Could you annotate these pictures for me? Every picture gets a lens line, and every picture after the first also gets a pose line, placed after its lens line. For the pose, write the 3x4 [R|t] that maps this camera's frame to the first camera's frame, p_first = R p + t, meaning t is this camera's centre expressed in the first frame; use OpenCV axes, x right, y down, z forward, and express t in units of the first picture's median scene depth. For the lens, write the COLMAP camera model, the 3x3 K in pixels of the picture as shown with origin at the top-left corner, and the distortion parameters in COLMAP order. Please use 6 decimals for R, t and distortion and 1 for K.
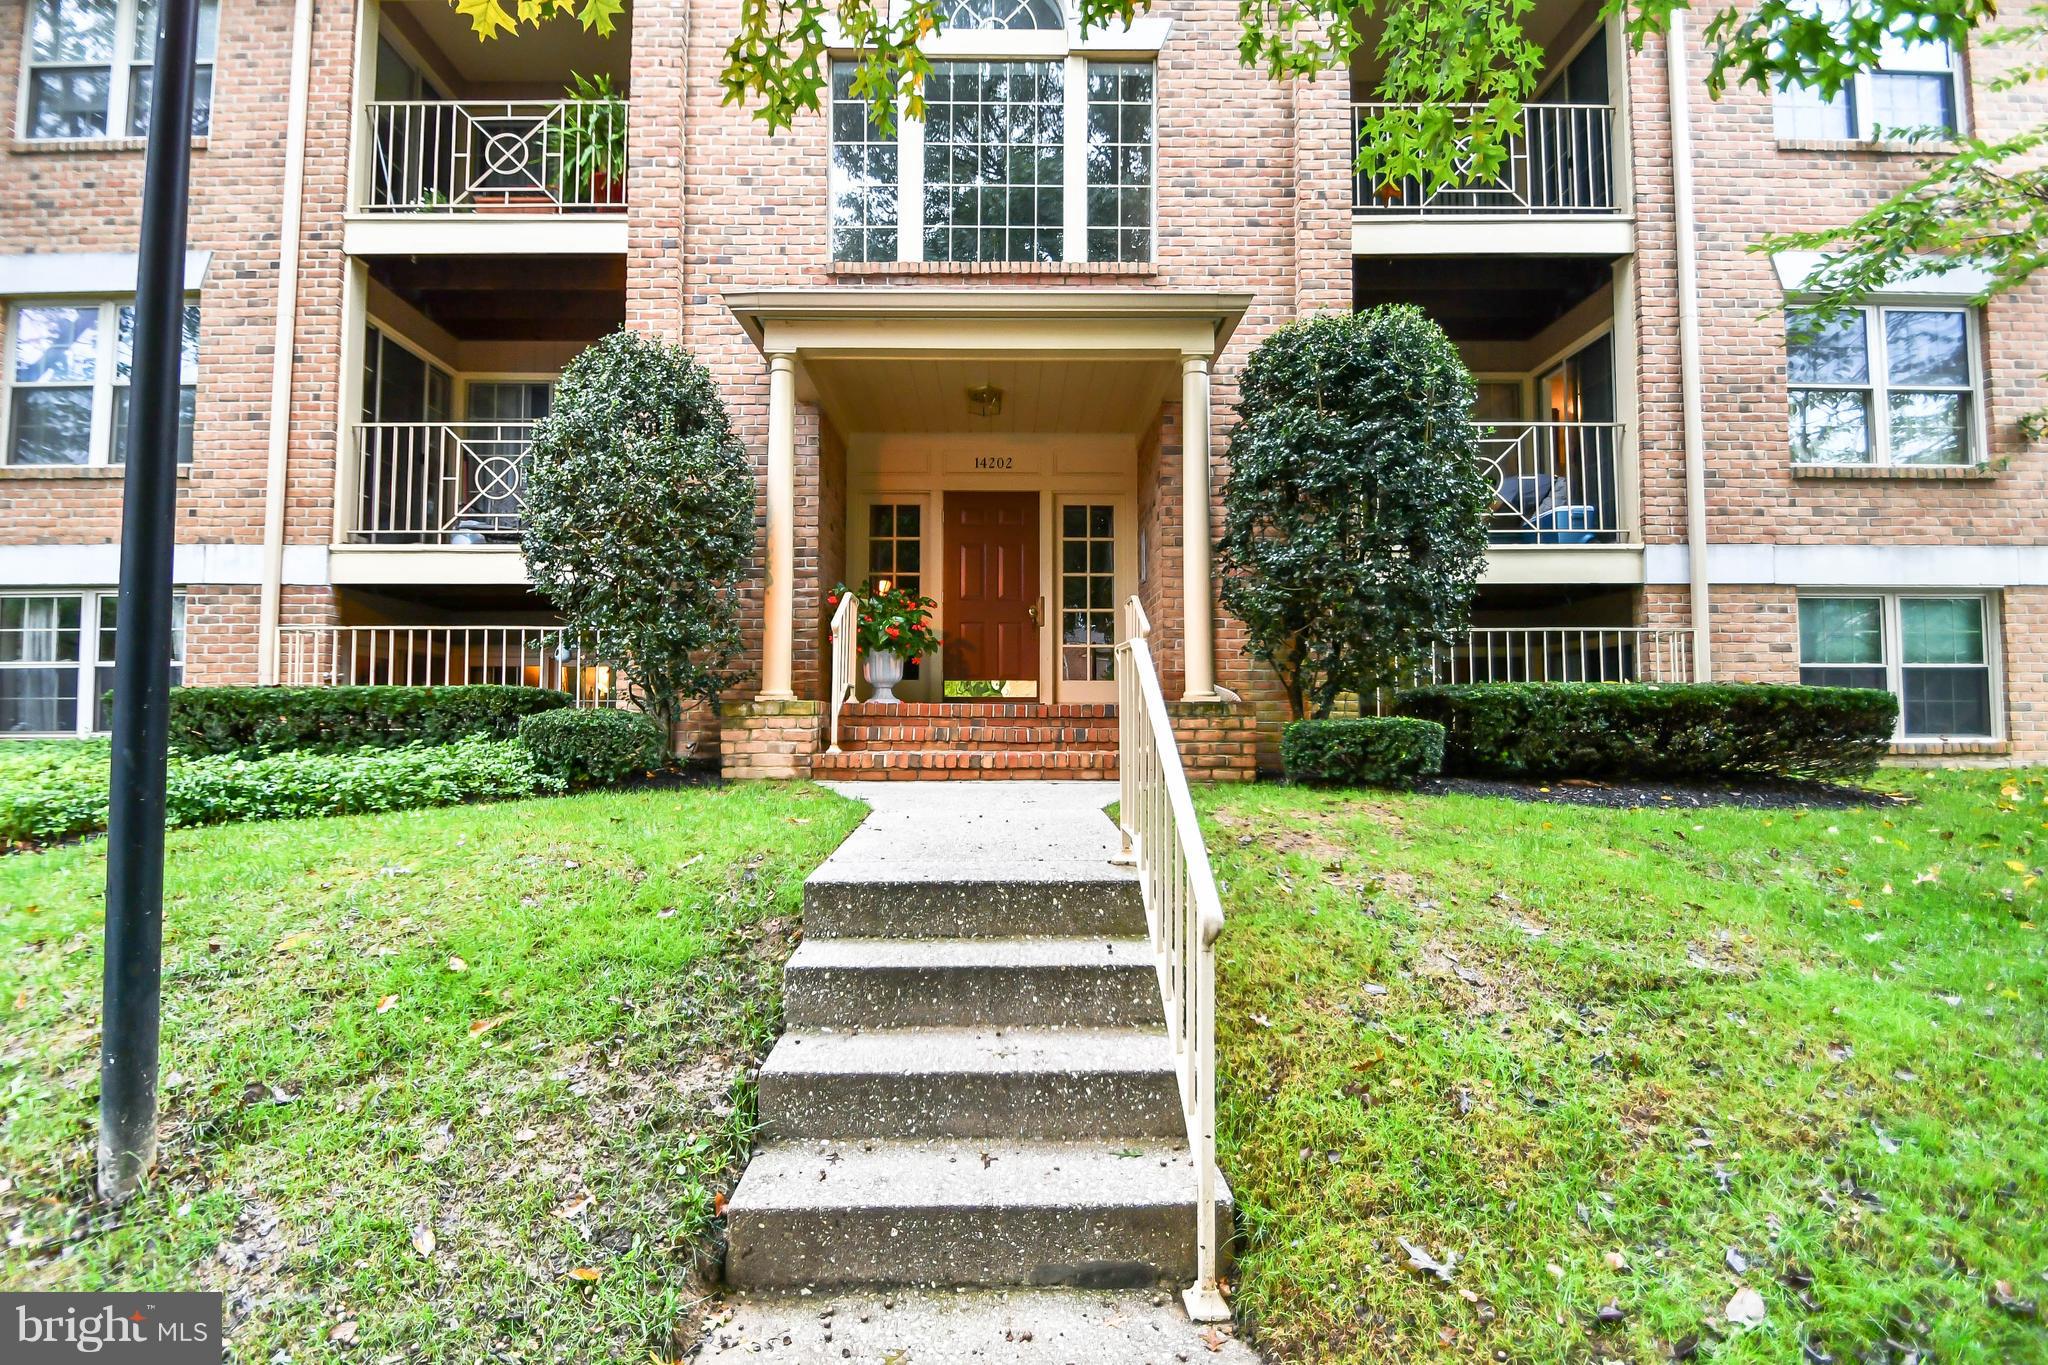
lens RADIAL K [[946.9, 0, 1020.8], [0, 946.9, 681.5], [0, 0, 1]] dist [-0.004837, -0.005478]
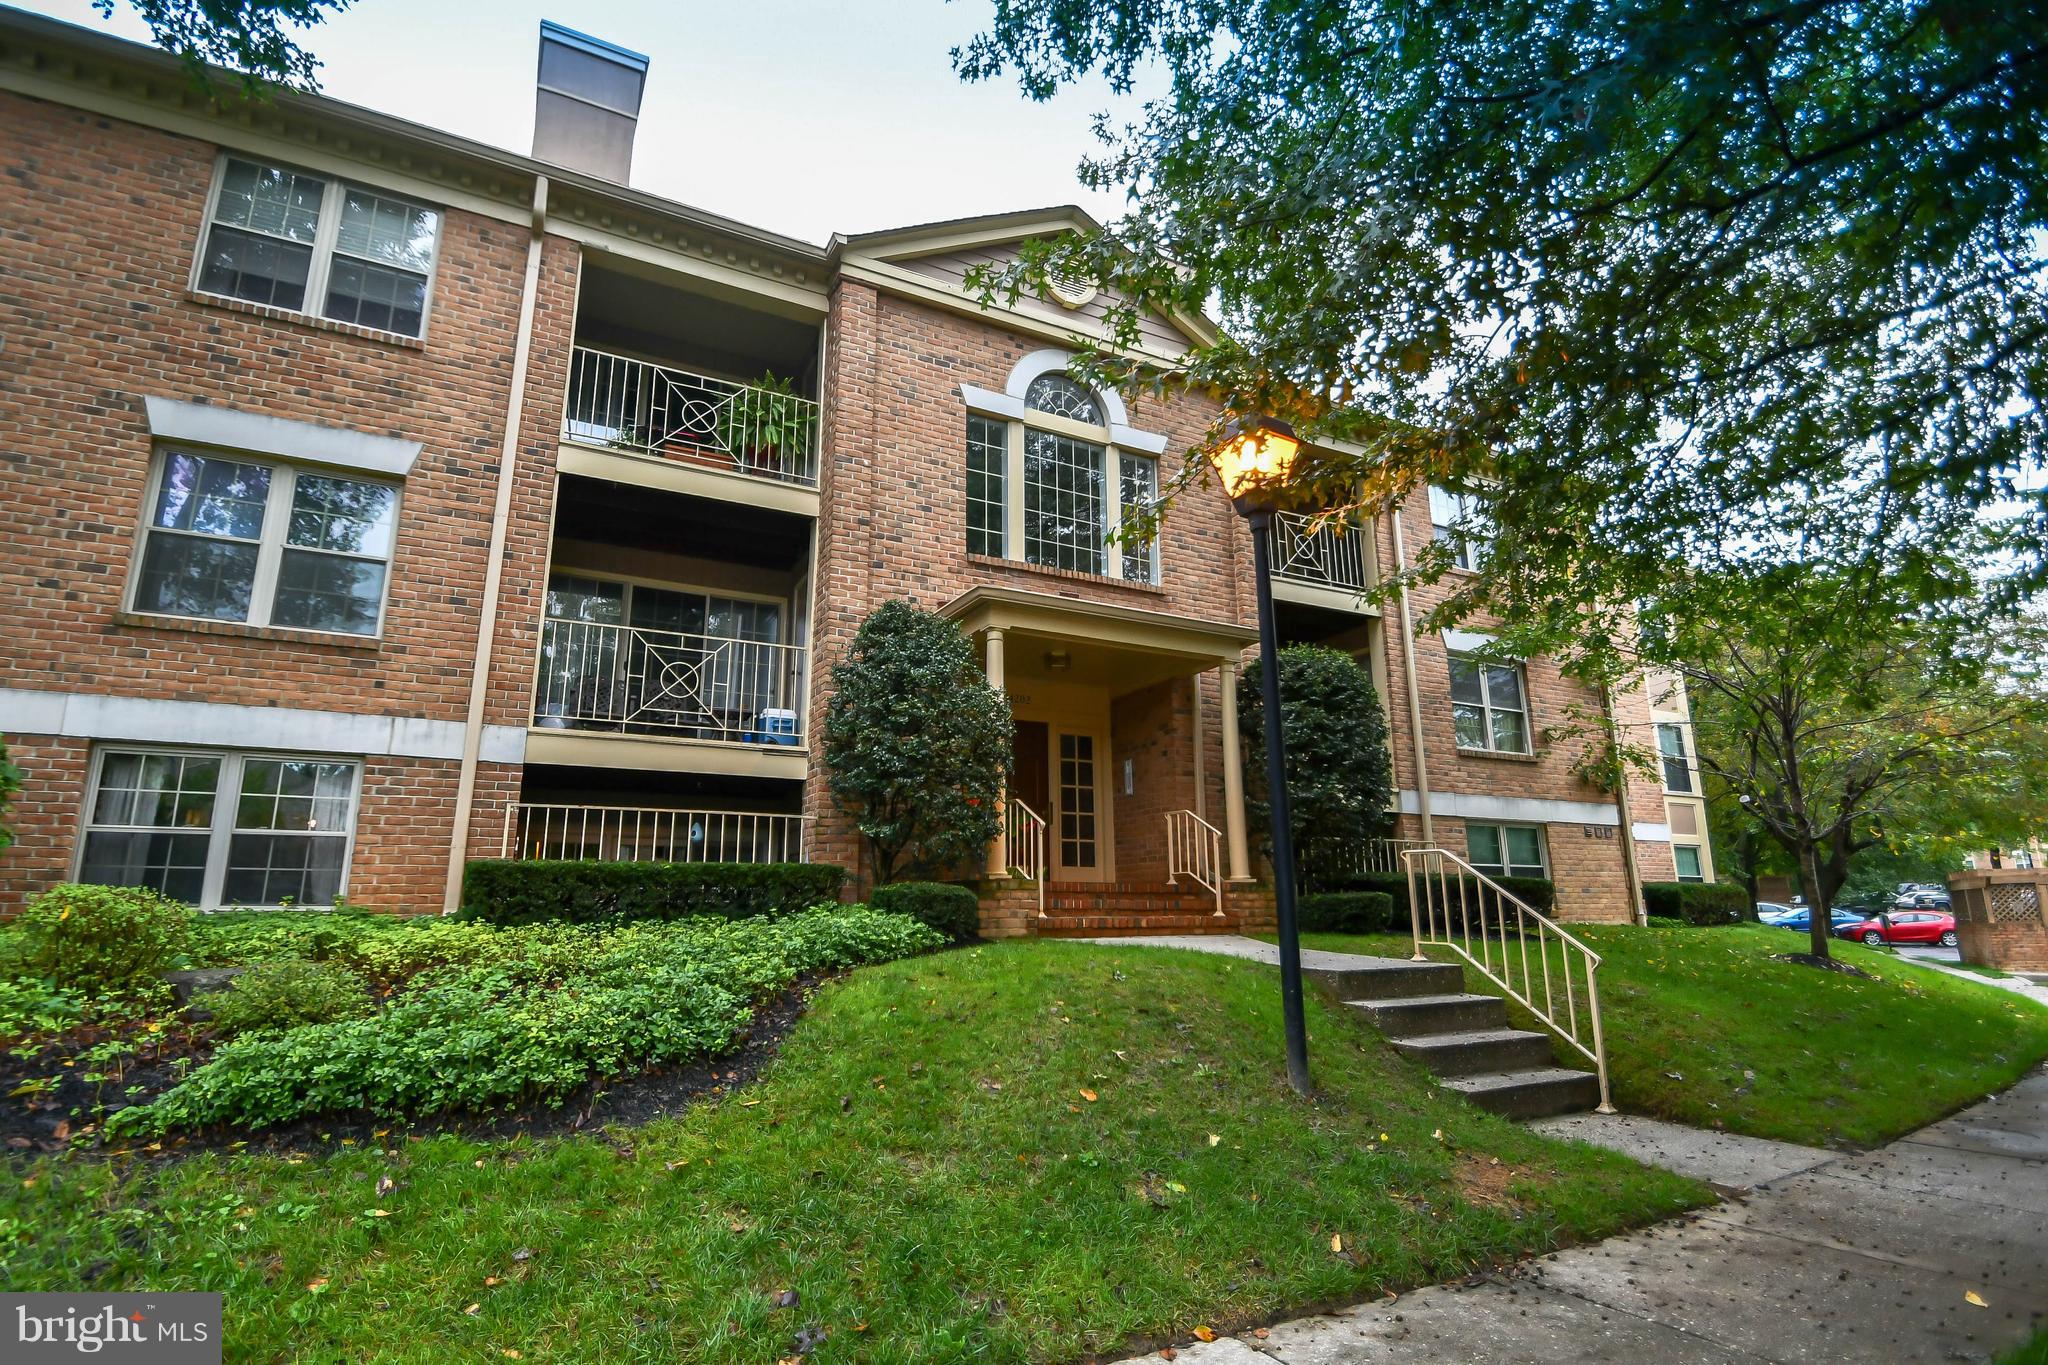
lens RADIAL K [[970.2, 0, 1020.3], [0, 970.2, 684.5], [0, 0, 1]] dist [0.003001, -0.010175]
pose [[0.892169, 0.099688, 0.440563, -0.704635], [-0.015073, 0.981370, -0.191535, 0.010829], [-0.451449, 0.164241, 0.877051, -0.225688]]
